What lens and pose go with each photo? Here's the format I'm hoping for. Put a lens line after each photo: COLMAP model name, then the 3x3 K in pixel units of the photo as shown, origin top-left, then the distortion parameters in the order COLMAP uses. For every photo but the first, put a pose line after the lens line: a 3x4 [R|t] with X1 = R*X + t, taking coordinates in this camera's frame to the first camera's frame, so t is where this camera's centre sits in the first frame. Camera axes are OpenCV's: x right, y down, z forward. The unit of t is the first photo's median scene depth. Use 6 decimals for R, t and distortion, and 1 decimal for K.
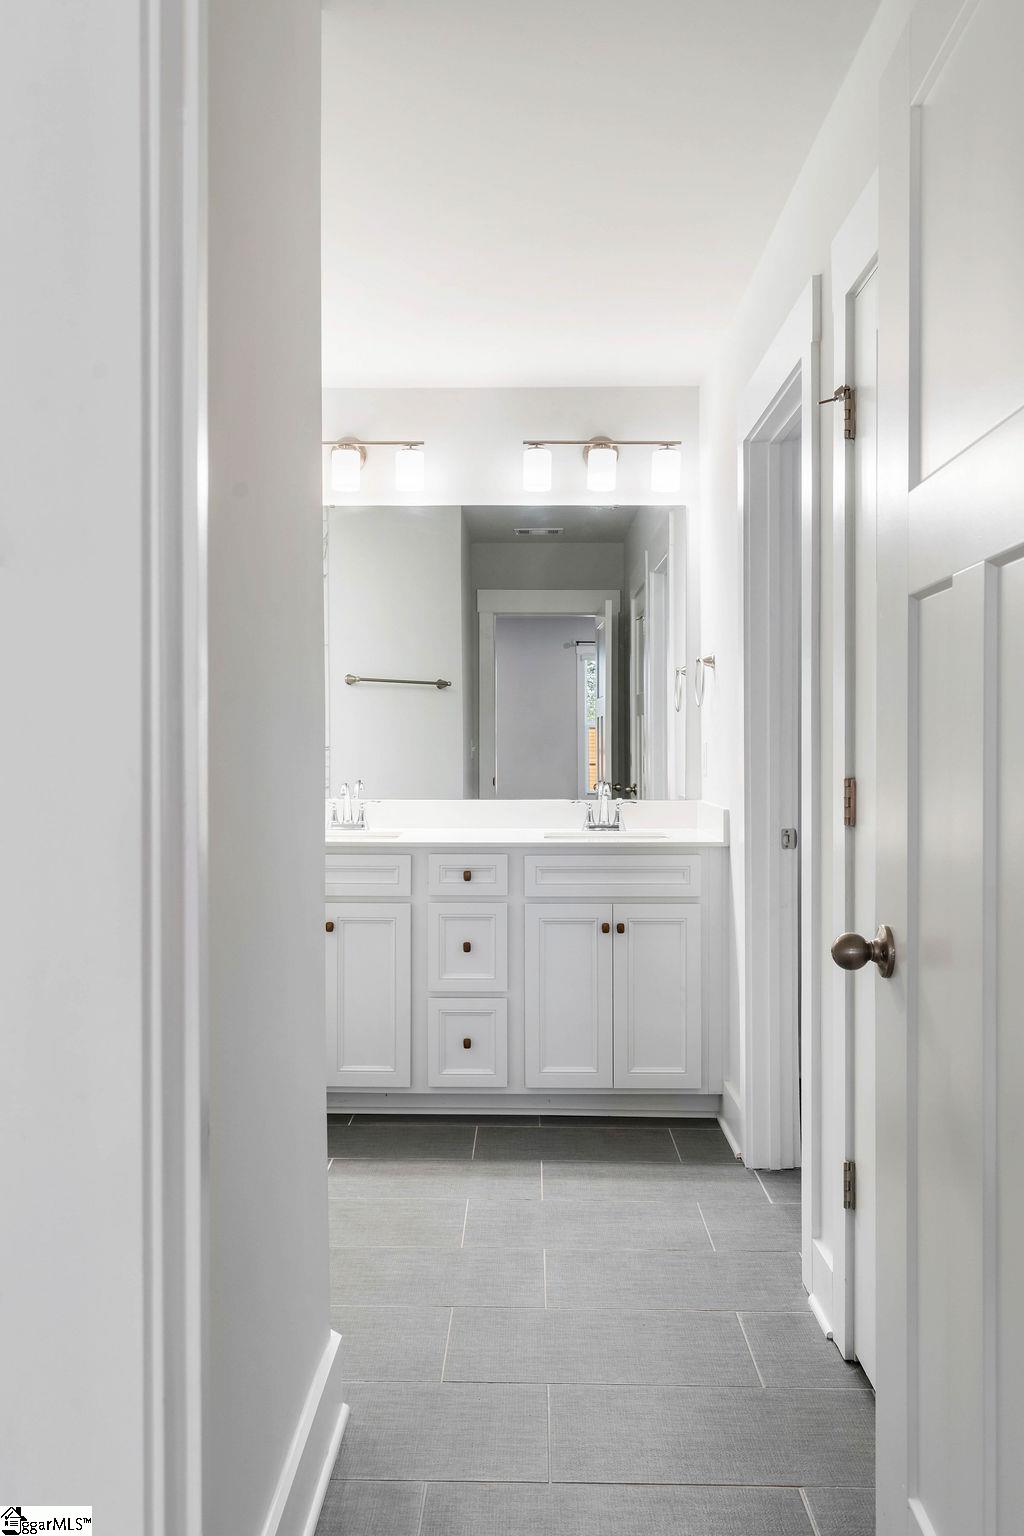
lens RADIAL K [[1220.2, 0, 510.4], [0, 1220.2, 764.3], [0, 0, 1]] dist [0.001062, 0.000161]
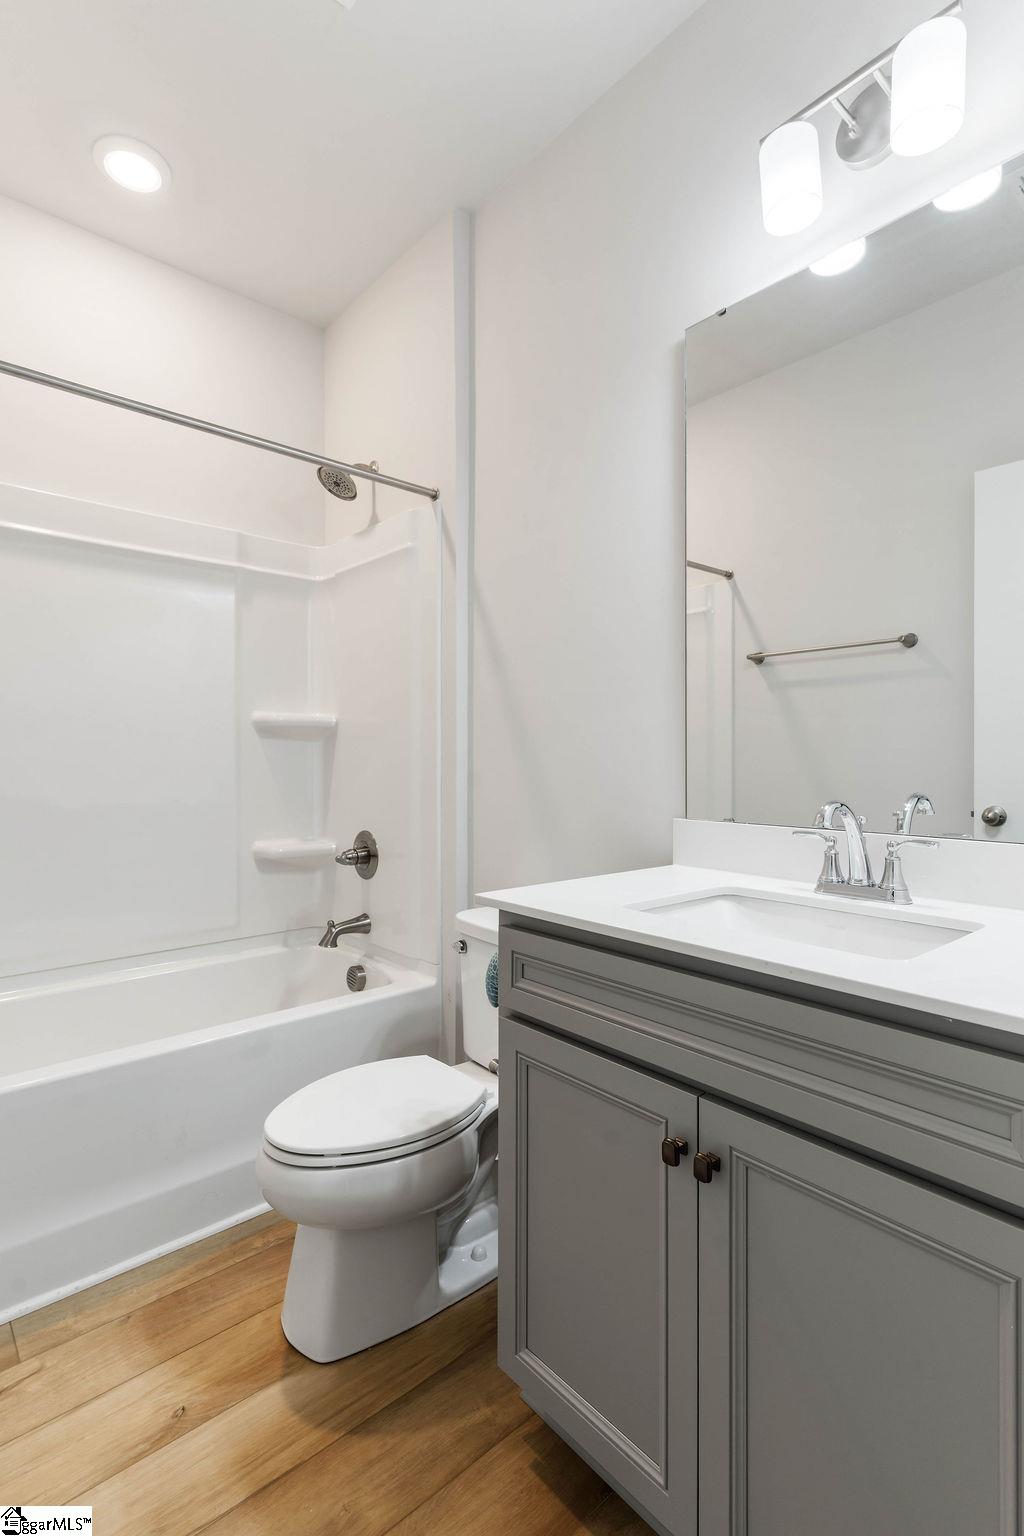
lens RADIAL K [[737.8, 0, 516.8], [0, 737.8, 768.1], [0, 0, 1]] dist [-0.003548, -0.000364]
pose [[0.688023, -0.002050, -0.725686, -0.016792], [-0.003446, 0.999976, -0.006092, 0.005508], [0.725681, 0.006692, 0.687999, 0.789476]]
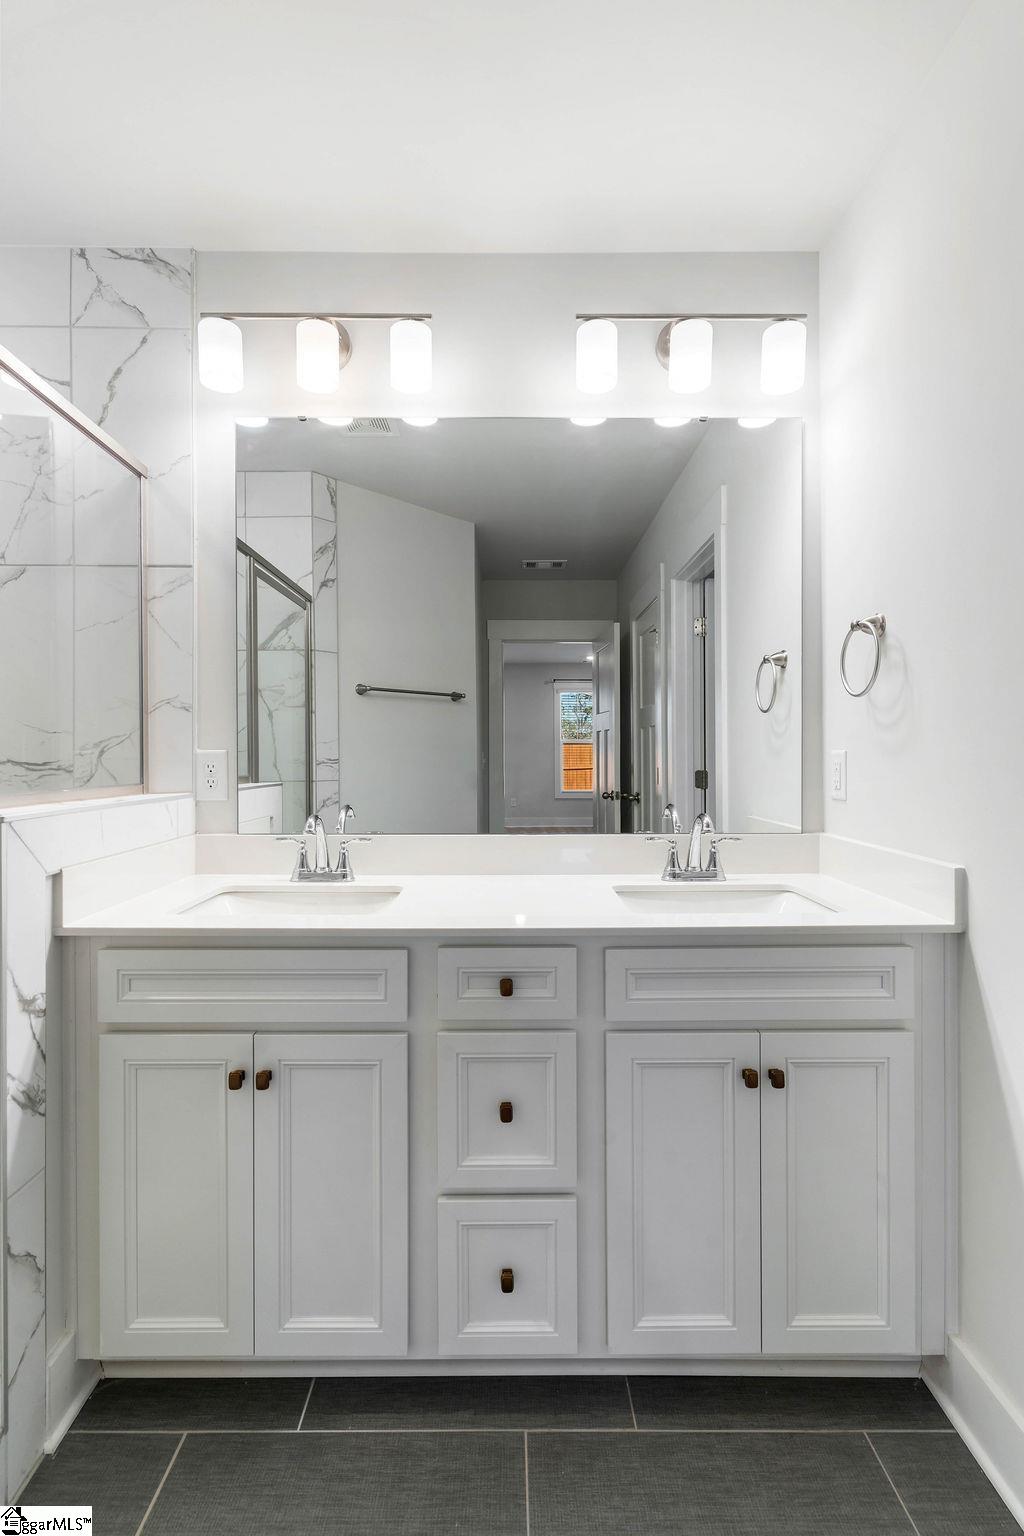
lens RADIAL K [[737.8, 0, 517.6], [0, 737.8, 765.4], [0, 0, 1]] dist [-0.003548, -0.000364]
pose [[0.999539, -0.004534, 0.030021, -0.039788], [0.004617, 0.999986, -0.002685, -0.011196], [-0.030009, 0.002823, 0.999546, 0.653318]]
